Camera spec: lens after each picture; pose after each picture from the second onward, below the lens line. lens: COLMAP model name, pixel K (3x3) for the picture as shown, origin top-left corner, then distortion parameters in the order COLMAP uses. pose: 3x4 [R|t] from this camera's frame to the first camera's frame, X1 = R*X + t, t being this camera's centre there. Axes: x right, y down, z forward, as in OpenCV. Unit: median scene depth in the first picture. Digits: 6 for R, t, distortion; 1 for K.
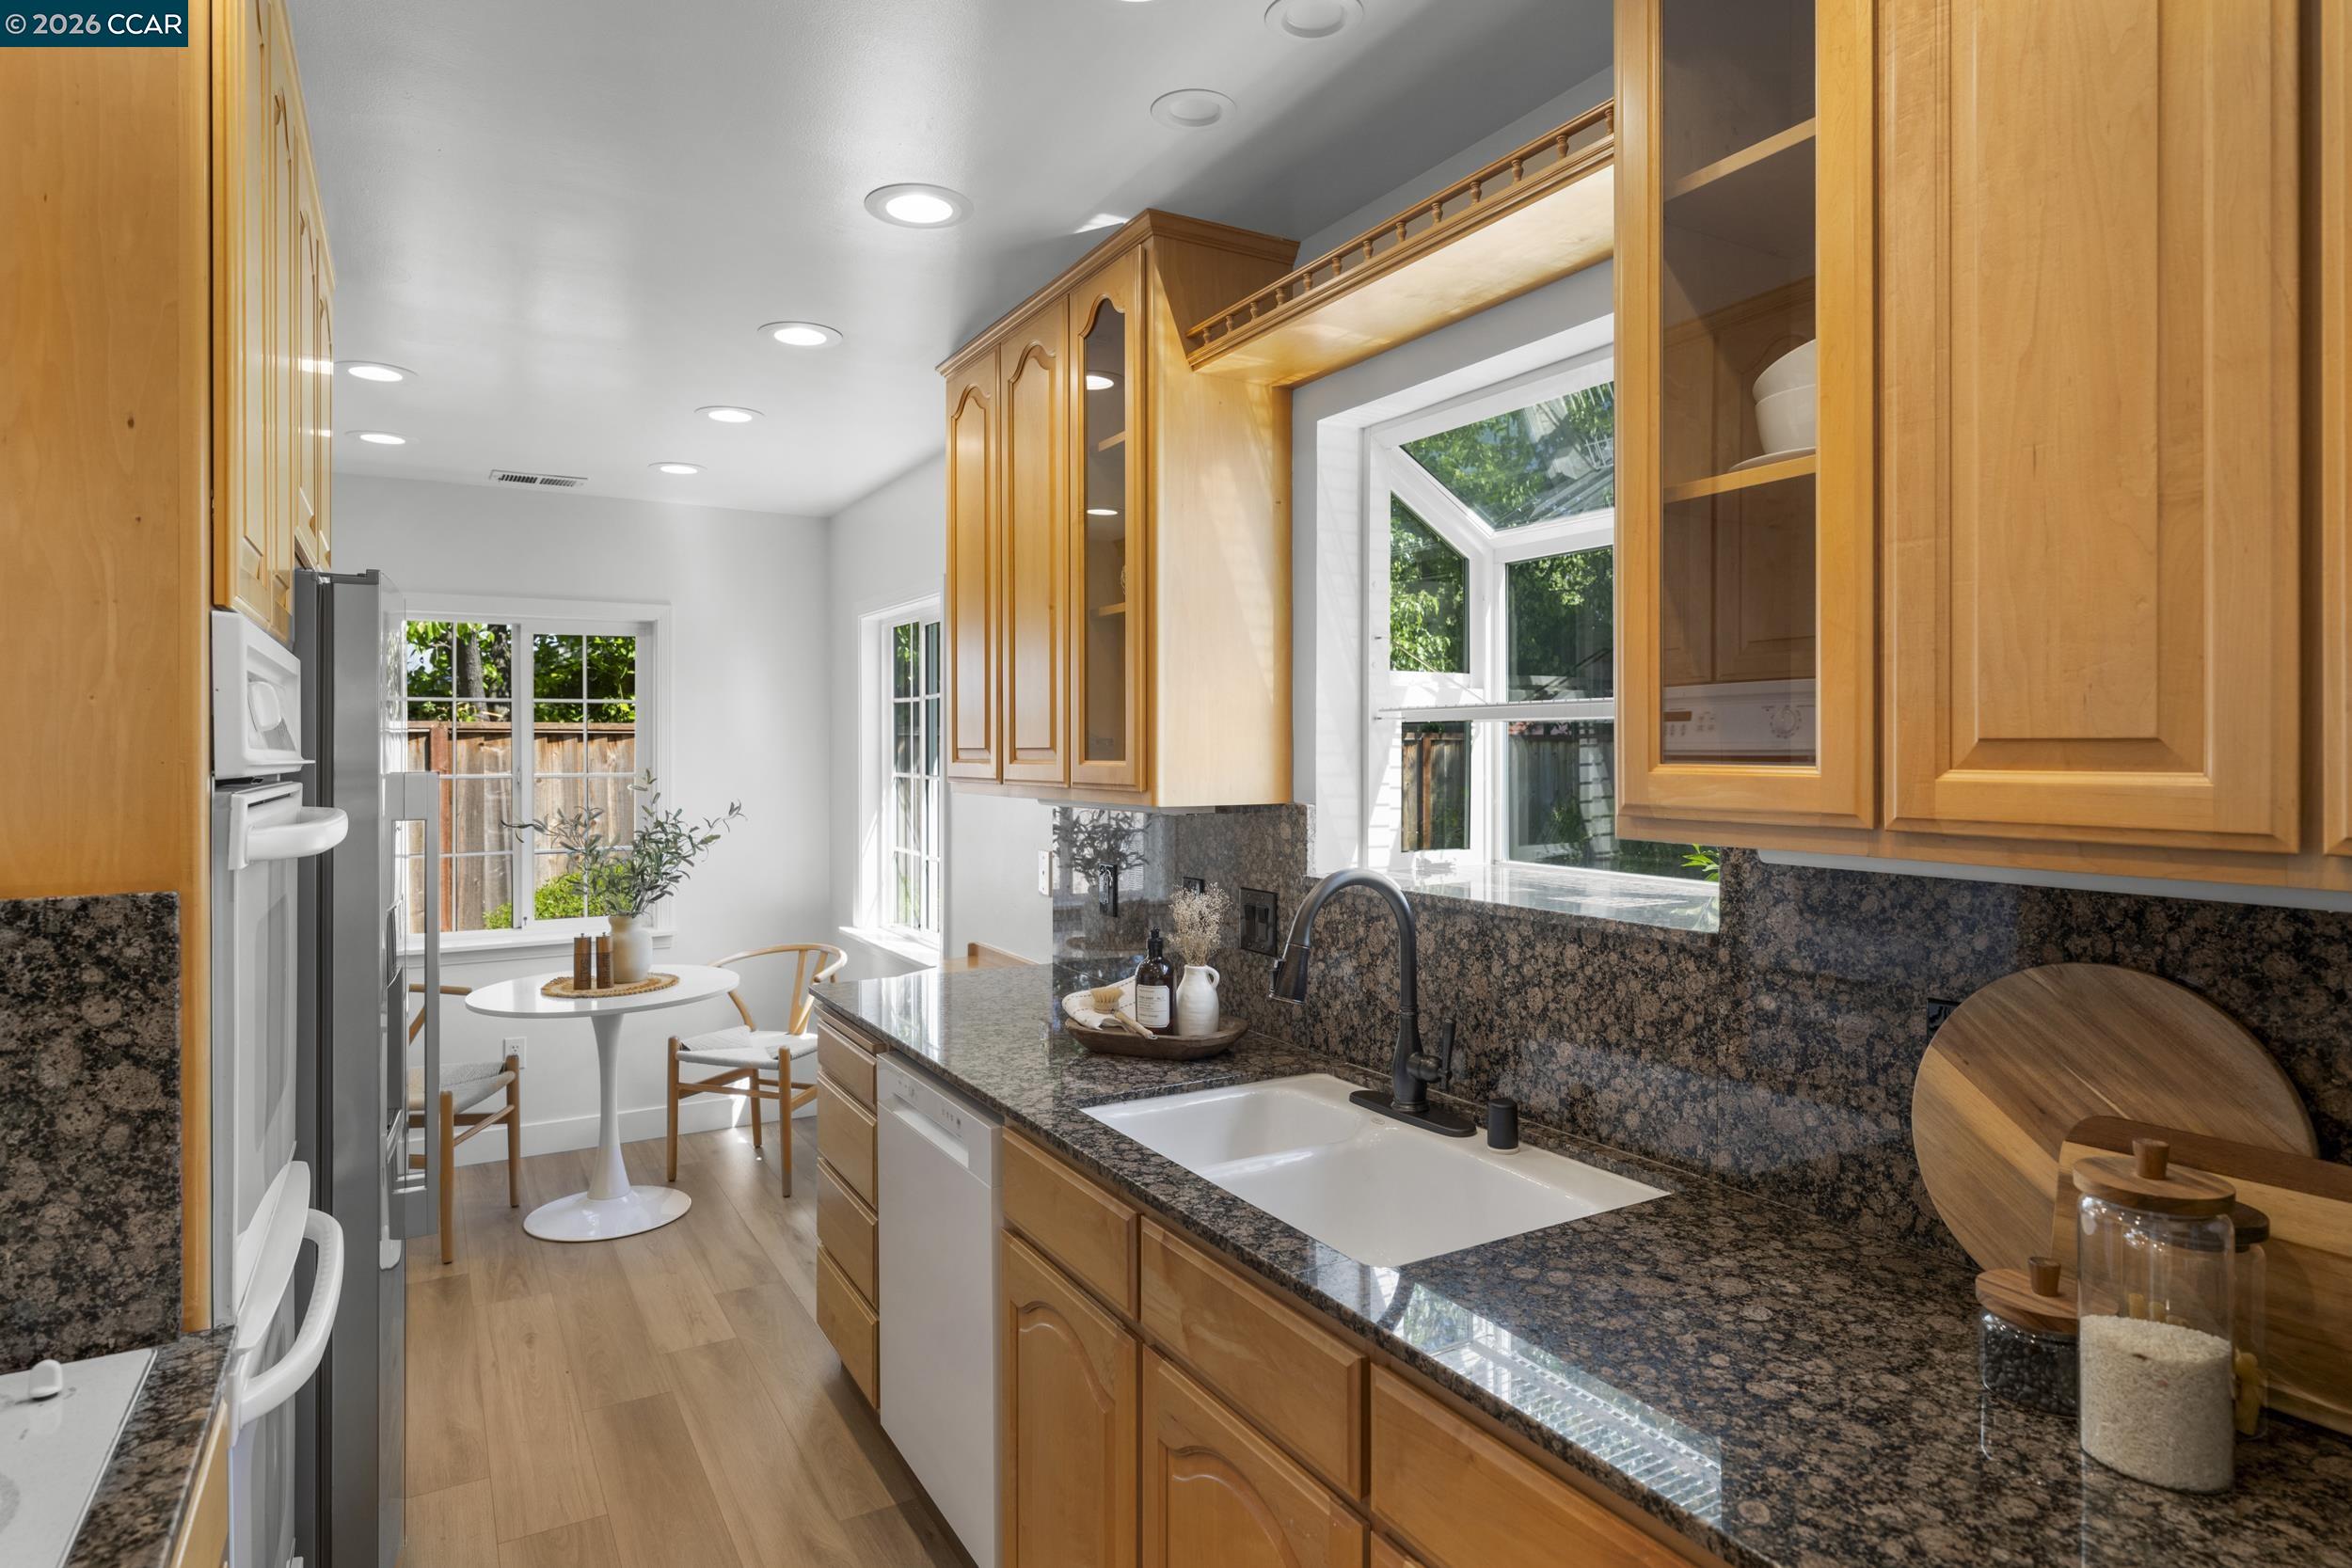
lens RADIAL K [[1307.8, 0, 1196.5], [0, 1307.8, 770.6], [0, 0, 1]] dist [0.002396, -0.002773]
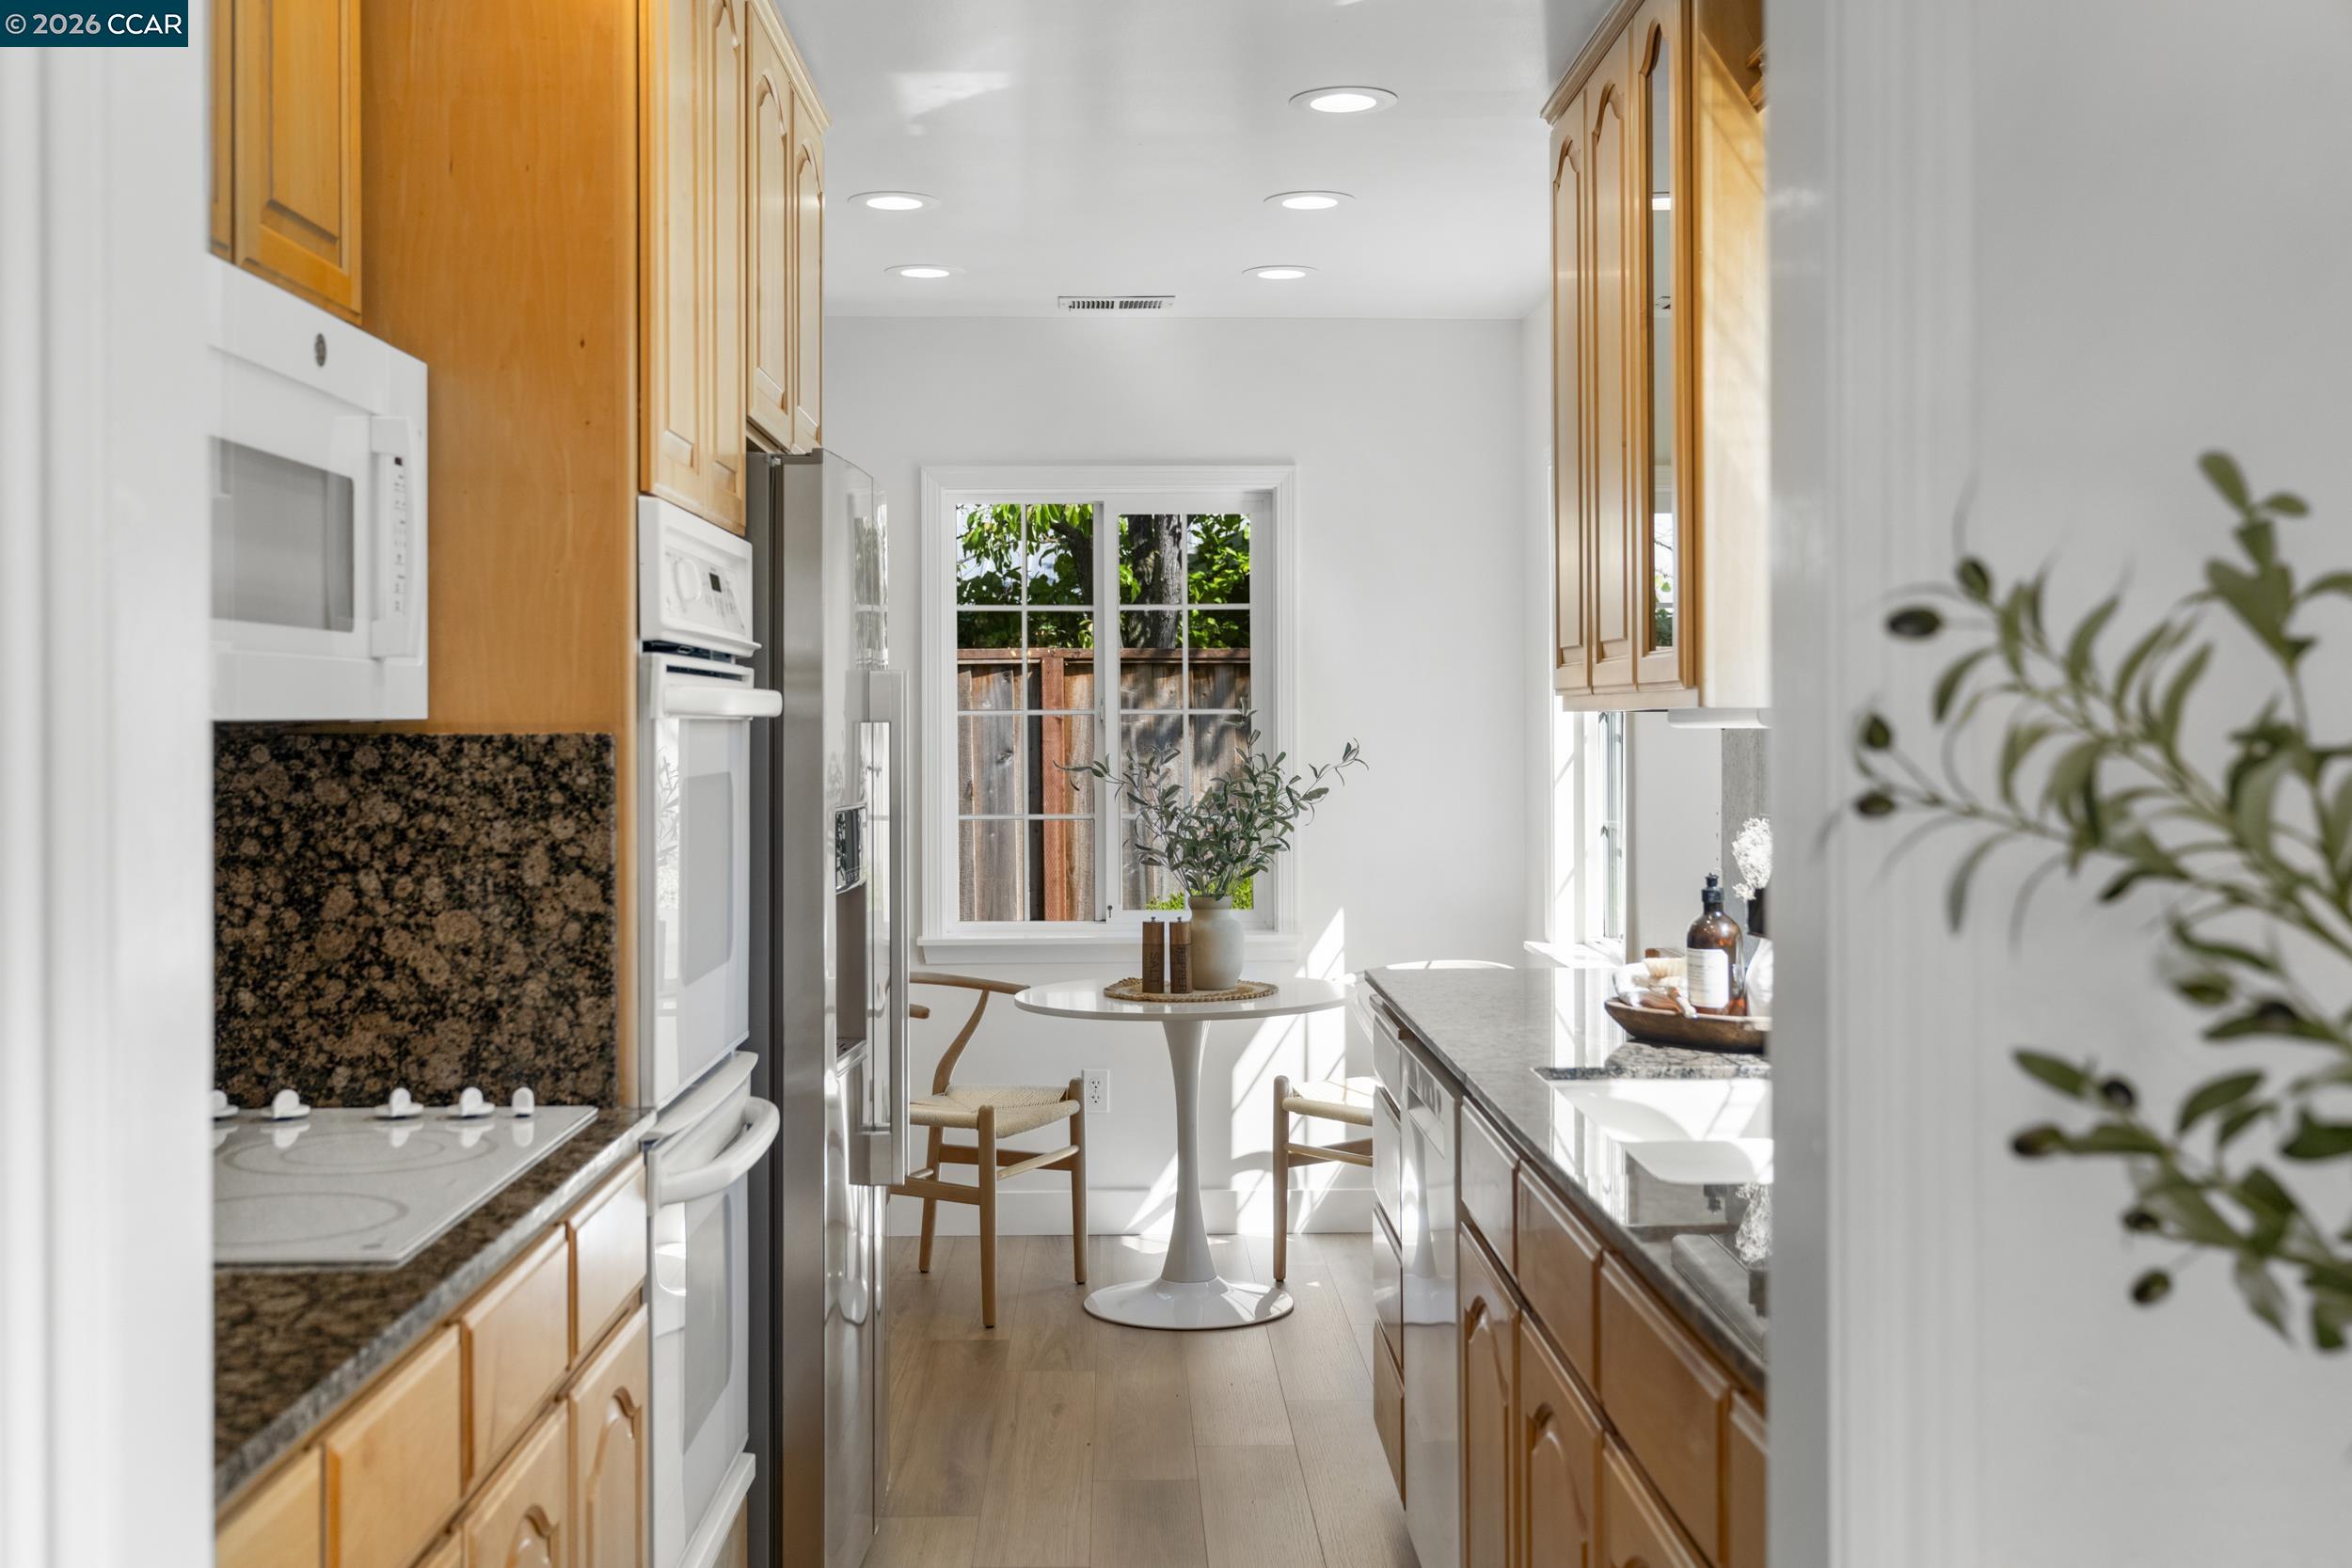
lens RADIAL K [[2353.8, 0, 1171.5], [0, 2353.8, 774.4], [0, 0, 1]] dist [-0.010051, 0.000000]
pose [[0.878122, 0.010925, -0.478311, 0.482259], [-0.004395, 0.999881, 0.014768, 0.066754], [0.478416, -0.010866, 0.878066, -0.444348]]
